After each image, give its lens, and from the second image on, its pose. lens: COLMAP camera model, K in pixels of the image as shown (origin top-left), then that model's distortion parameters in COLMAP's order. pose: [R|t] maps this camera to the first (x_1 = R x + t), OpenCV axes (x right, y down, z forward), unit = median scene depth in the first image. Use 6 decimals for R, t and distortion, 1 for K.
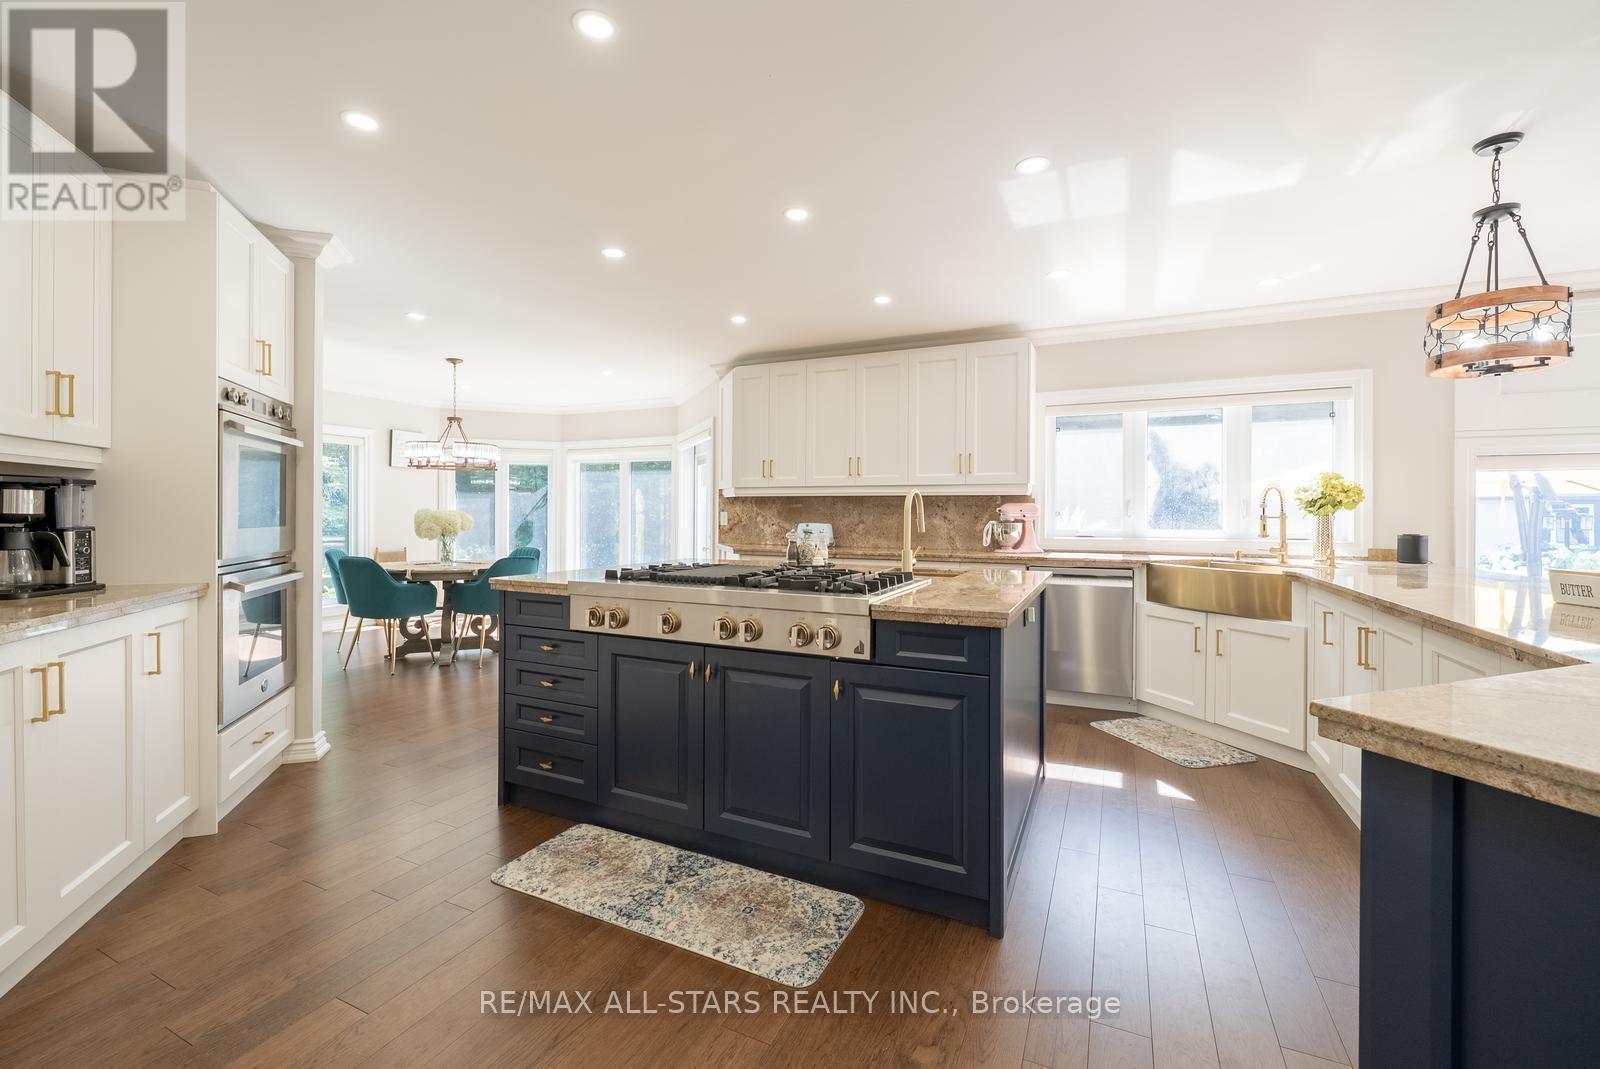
lens RADIAL K [[679.3, 0, 789.4], [0, 679.3, 525.6], [0, 0, 1]] dist [0.000088, -0.000830]
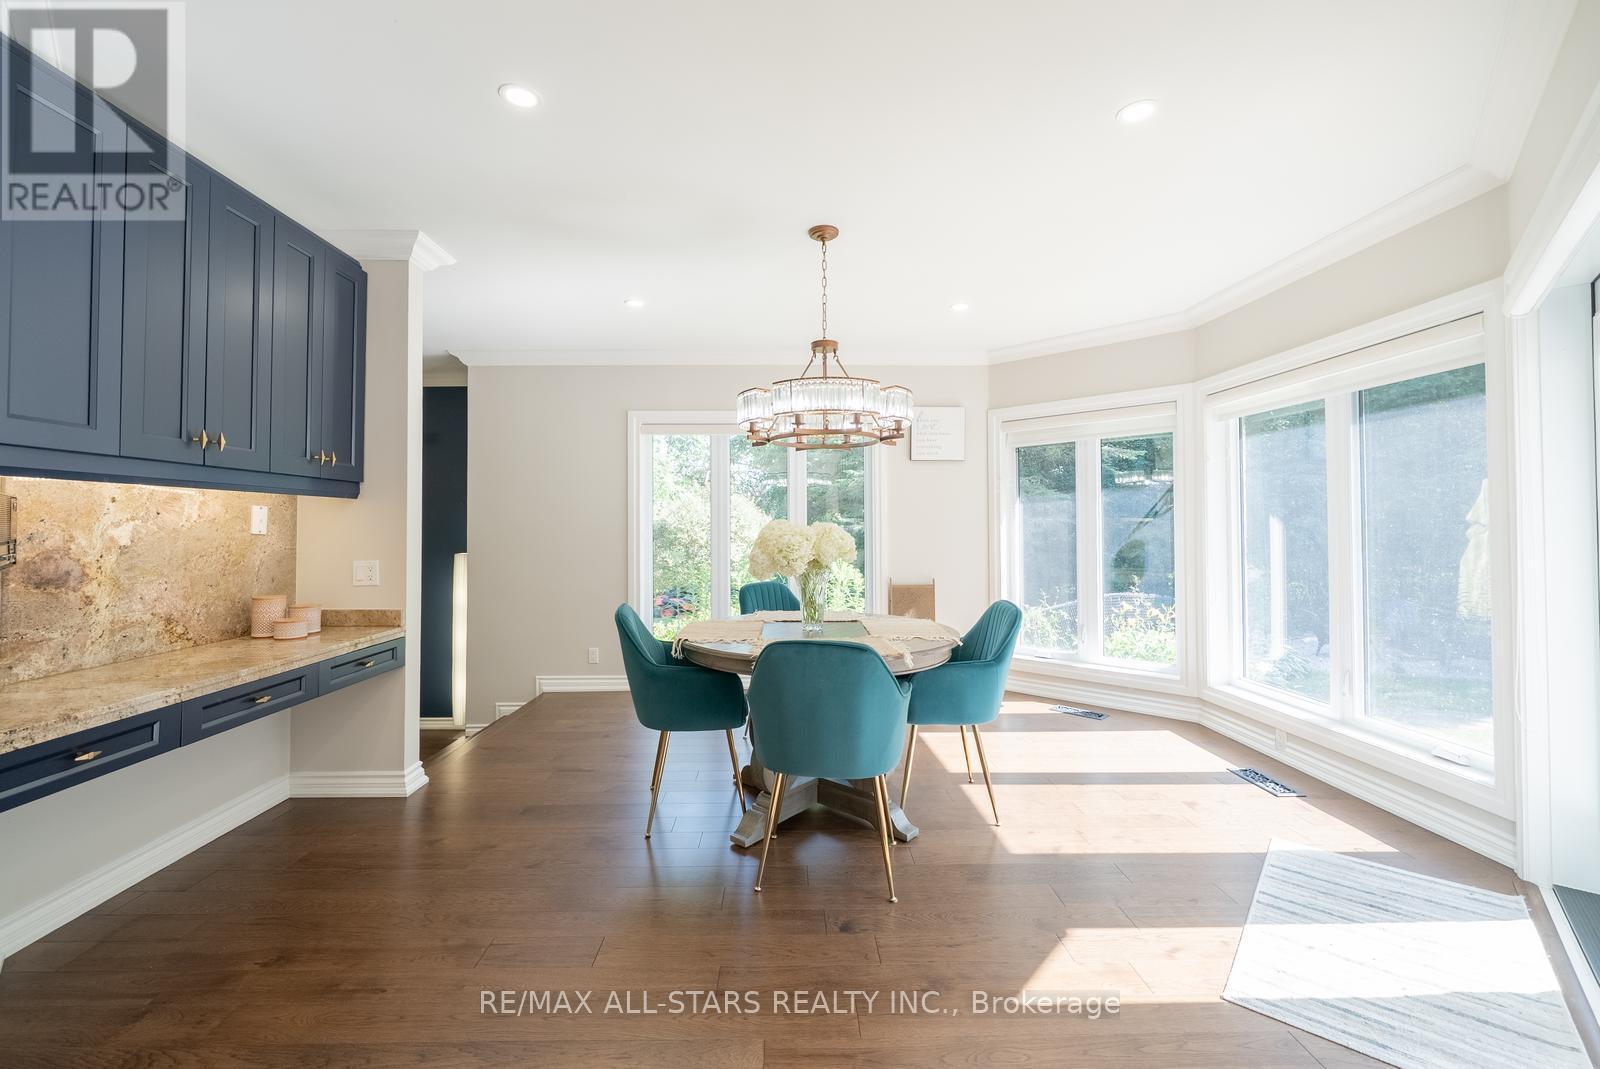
lens RADIAL K [[661.0, 0, 790.7], [0, 661.0, 520.5], [0, 0, 1]] dist [-0.001496, -0.000156]
pose [[0.444501, -0.017530, -0.895607, -0.089553], [-0.000397, 0.999805, -0.019767, -0.028728], [0.895779, 0.009142, 0.444407, 1.242423]]
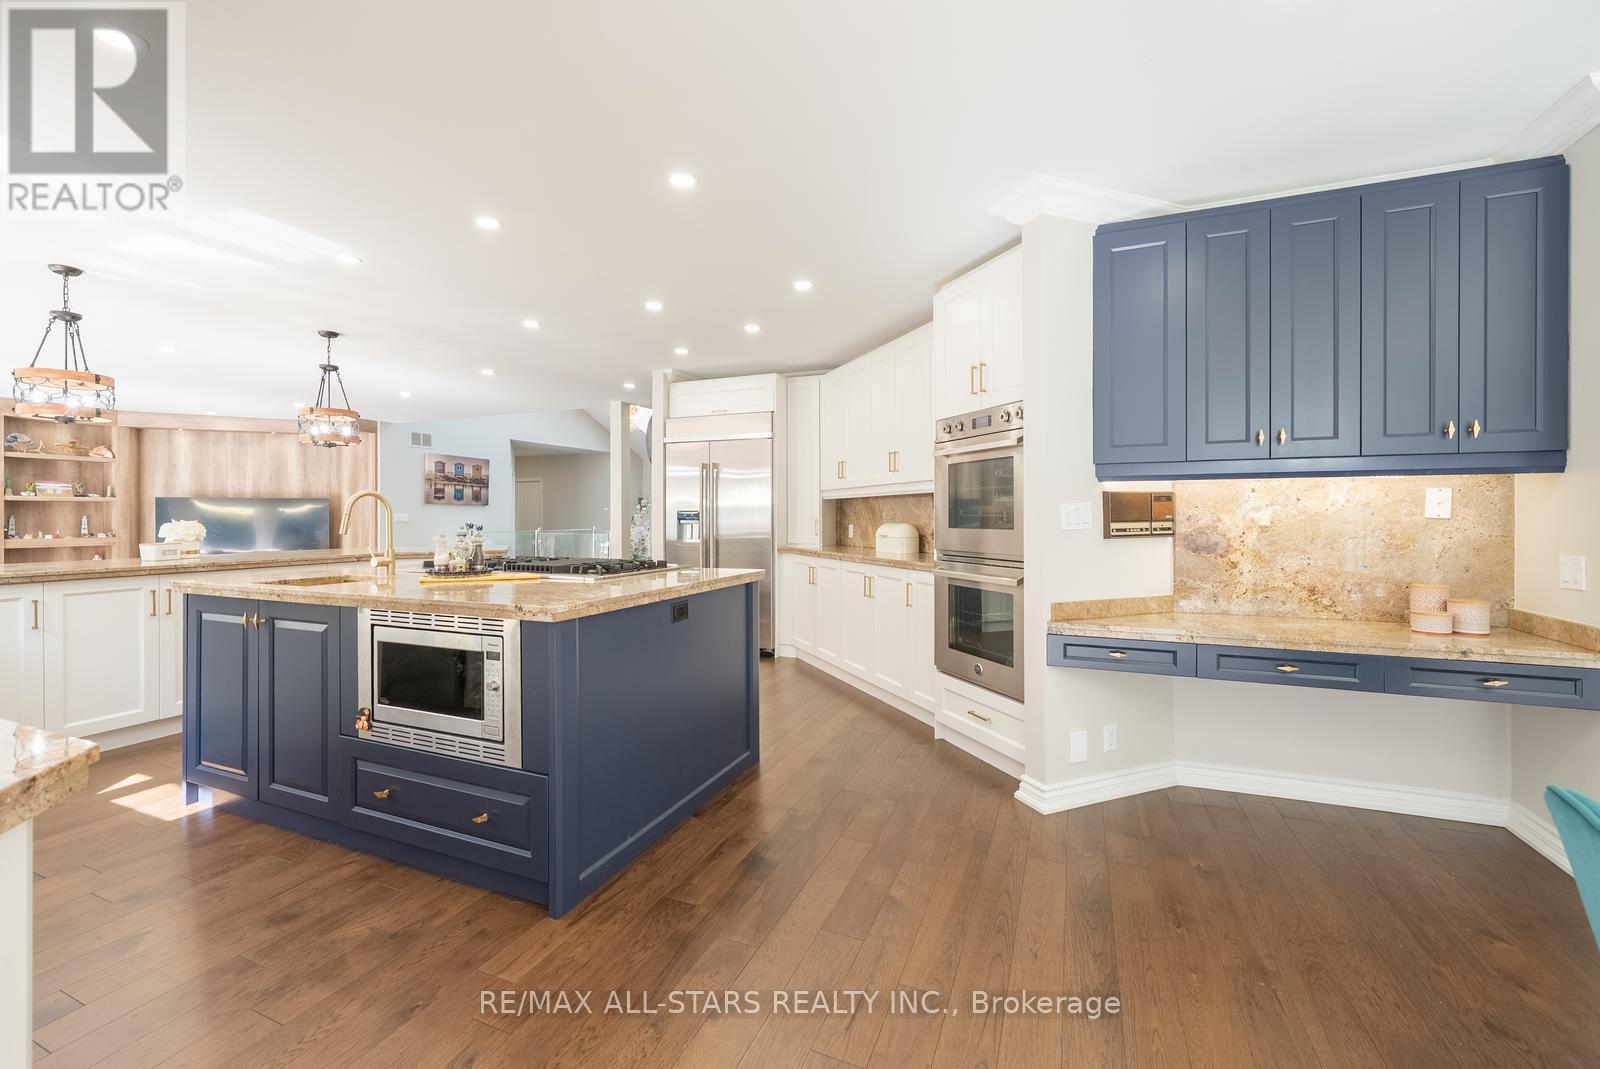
lens RADIAL K [[661.0, 0, 800.1], [0, 661.0, 520.1], [0, 0, 1]] dist [-0.001496, -0.000156]
pose [[-0.998840, -0.003777, -0.048013, -0.338110], [-0.004486, 0.999882, 0.014676, -0.033178], [0.047952, 0.014874, -0.998739, 1.737947]]
